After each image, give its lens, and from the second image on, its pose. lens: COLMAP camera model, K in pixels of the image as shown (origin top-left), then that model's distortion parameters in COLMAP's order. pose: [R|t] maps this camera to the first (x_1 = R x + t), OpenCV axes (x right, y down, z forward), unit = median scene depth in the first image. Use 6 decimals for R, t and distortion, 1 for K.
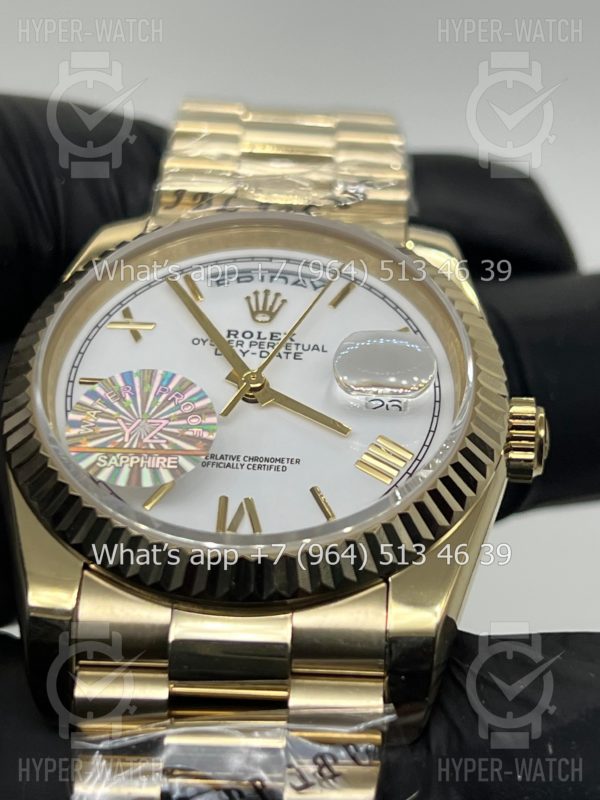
lens RADIAL K [[1860.6, 0, 300.0], [0, 1860.6, 400.0], [0, 0, 1]] dist [0.242475, 0.055337]
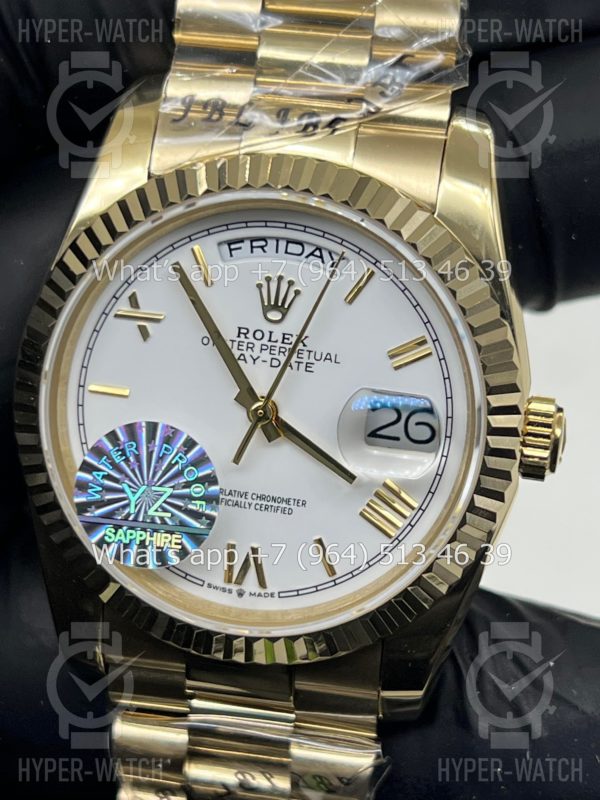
lens RADIAL K [[1860.6, 0, 300.0], [0, 1860.6, 400.0], [0, 0, 1]] dist [0.242475, 0.055337]
pose [[0.992502, 0.050787, -0.111177, 0.107126], [0.042231, 0.711084, 0.701838, -0.722455], [0.114700, -0.701270, 0.703608, 0.323455]]
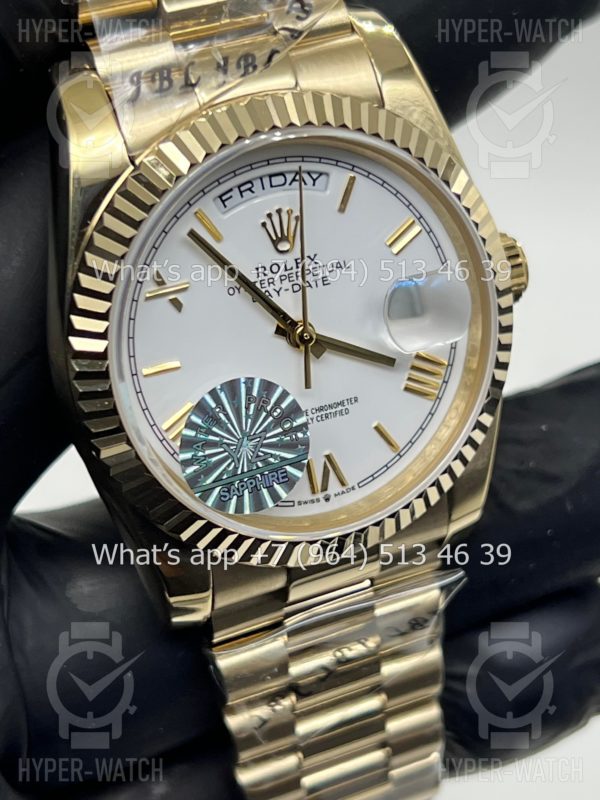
lens RADIAL K [[1860.6, 0, 300.0], [0, 1860.6, 400.0], [0, 0, 1]] dist [0.242475, 0.055337]
pose [[0.892711, -0.319660, 0.317622, -0.384949], [-0.050546, 0.629363, 0.775466, -0.829095], [-0.447785, -0.708322, 0.545682, 0.407847]]
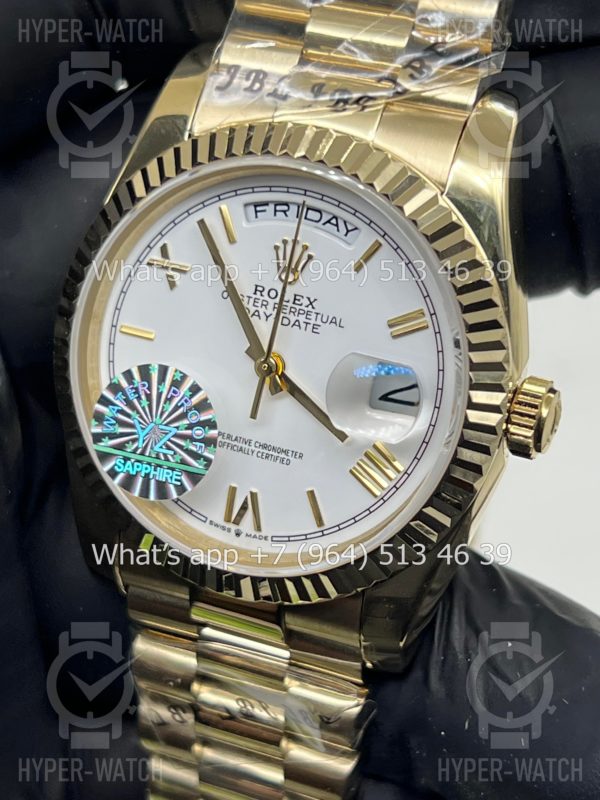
lens RADIAL K [[1860.6, 0, 300.0], [0, 1860.6, 400.0], [0, 0, 1]] dist [0.242475, 0.055337]
pose [[0.942019, 0.153553, -0.298364, 0.316084], [0.109116, 0.700658, 0.705105, -0.752321], [0.317321, -0.696779, 0.643278, 0.327797]]
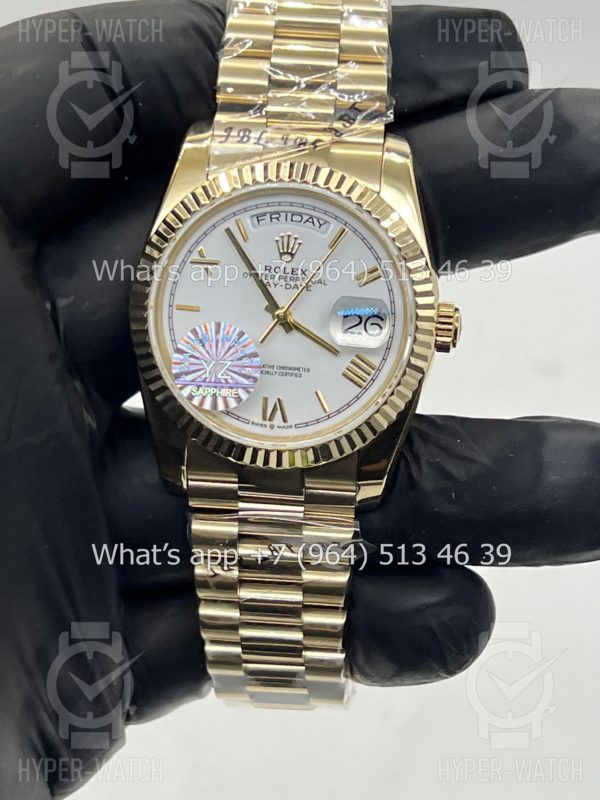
lens RADIAL K [[1860.6, 0, 300.0], [0, 1860.6, 400.0], [0, 0, 1]] dist [0.242475, 0.055337]
pose [[0.999169, 0.006044, -0.040299, 0.059947], [0.022122, 0.750064, 0.660995, -1.070457], [0.034222, -0.661338, 0.749307, -0.291309]]
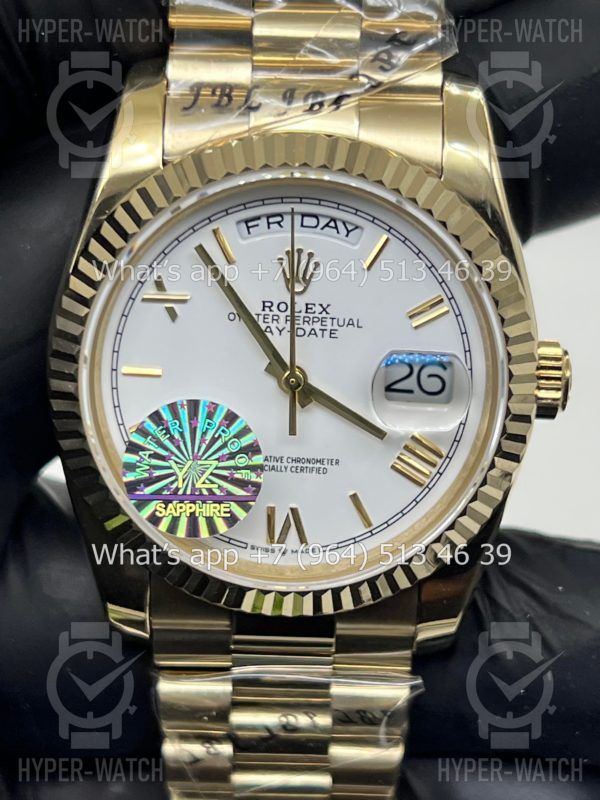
lens RADIAL K [[1860.6, 0, 300.0], [0, 1860.6, 400.0], [0, 0, 1]] dist [0.242475, 0.055337]
pose [[0.999254, -0.035075, 0.016189, -0.038937], [0.011384, 0.667823, 0.744233, -0.792401], [-0.036915, -0.743493, 0.667724, 0.309558]]
